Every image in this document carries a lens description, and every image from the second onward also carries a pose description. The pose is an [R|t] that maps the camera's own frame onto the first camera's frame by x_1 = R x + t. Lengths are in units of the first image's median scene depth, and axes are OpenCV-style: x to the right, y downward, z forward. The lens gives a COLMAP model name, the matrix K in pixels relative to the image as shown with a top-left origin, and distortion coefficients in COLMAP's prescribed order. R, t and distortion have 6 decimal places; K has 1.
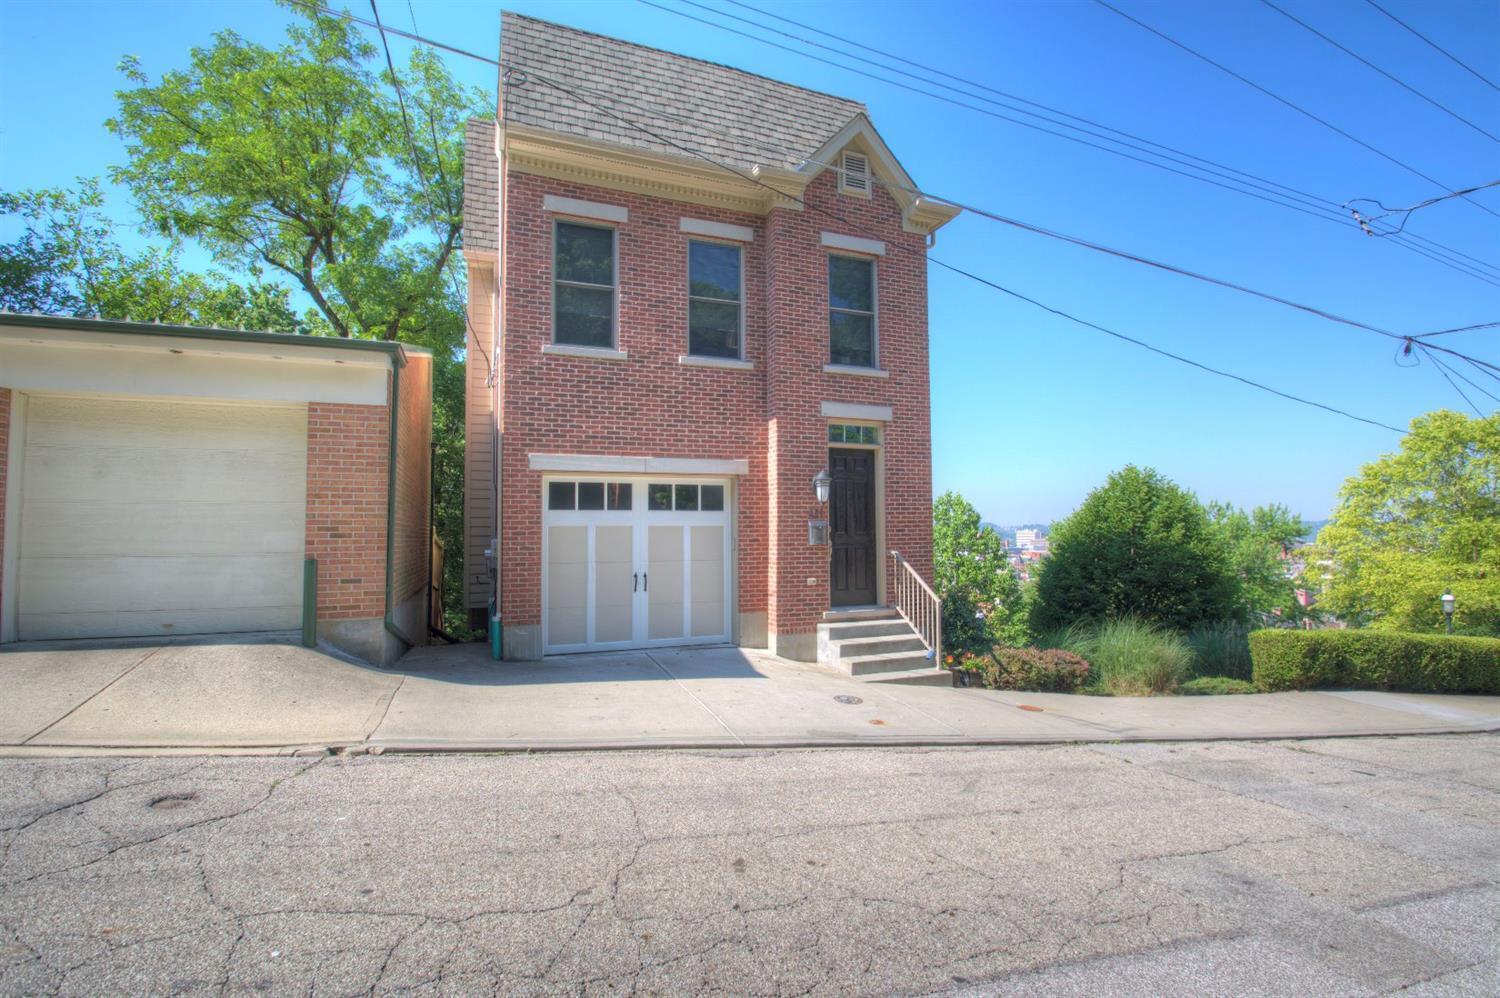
lens RADIAL K [[694.8, 0, 750.8], [0, 694.8, 502.3], [0, 0, 1]] dist [-0.018286, -0.000176]
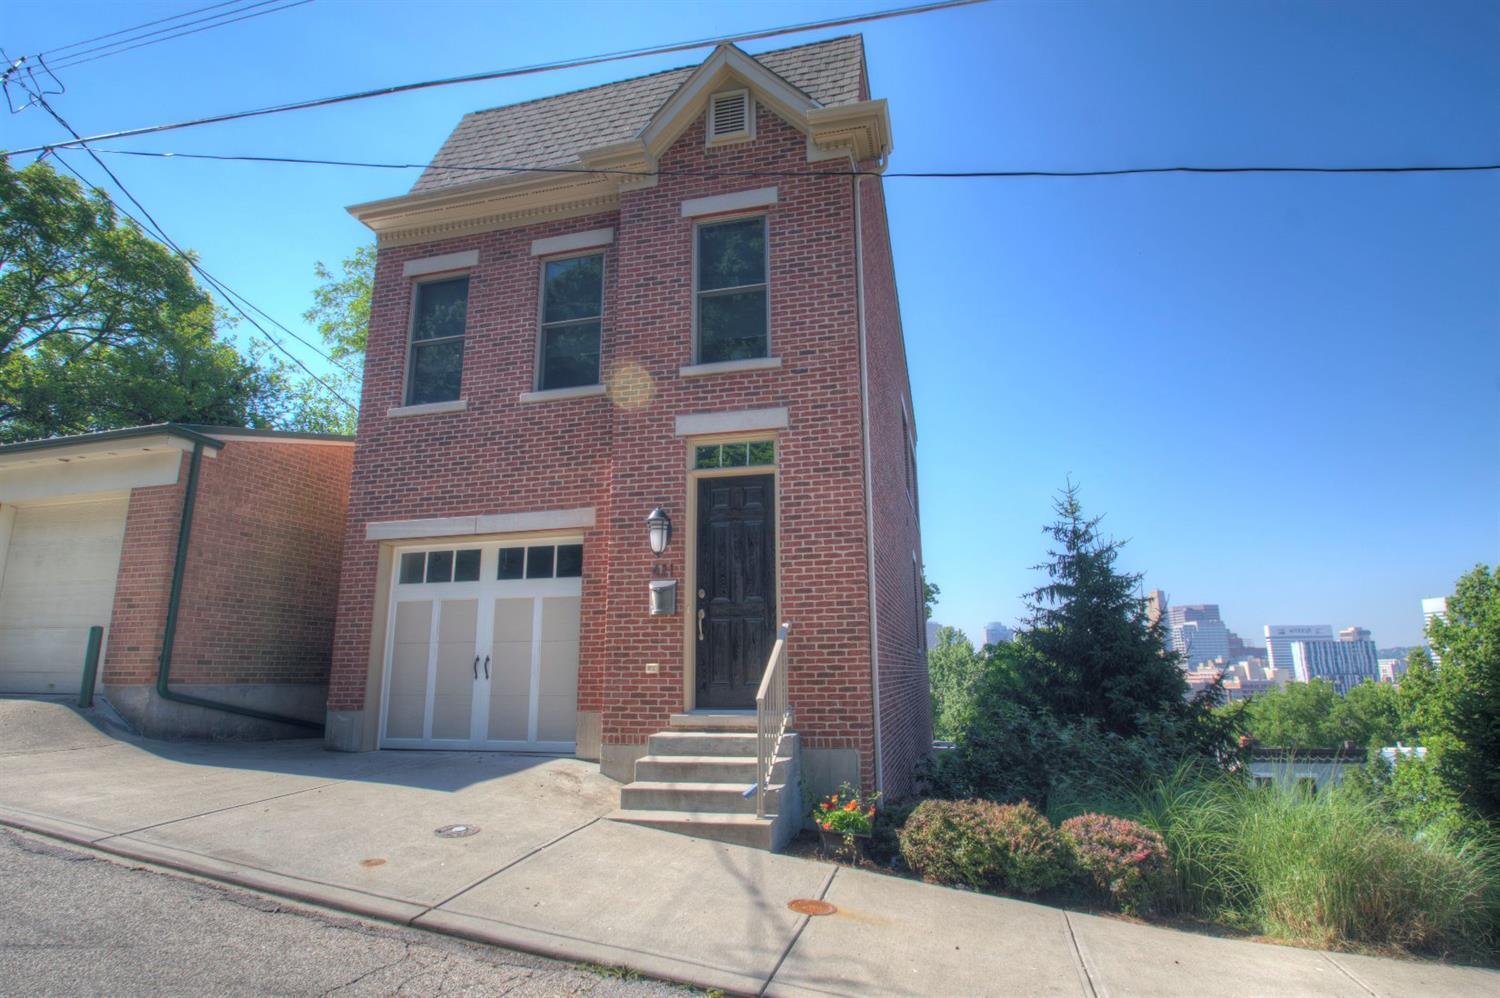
lens RADIAL K [[779.9, 0, 752.7], [0, 779.9, 497.2], [0, 0, 1]] dist [-0.025569, -0.000161]
pose [[0.809117, -0.126853, -0.573793, 0.644890], [0.030945, 0.984266, -0.173964, 0.085288], [0.586833, 0.123001, 0.800311, 0.419775]]
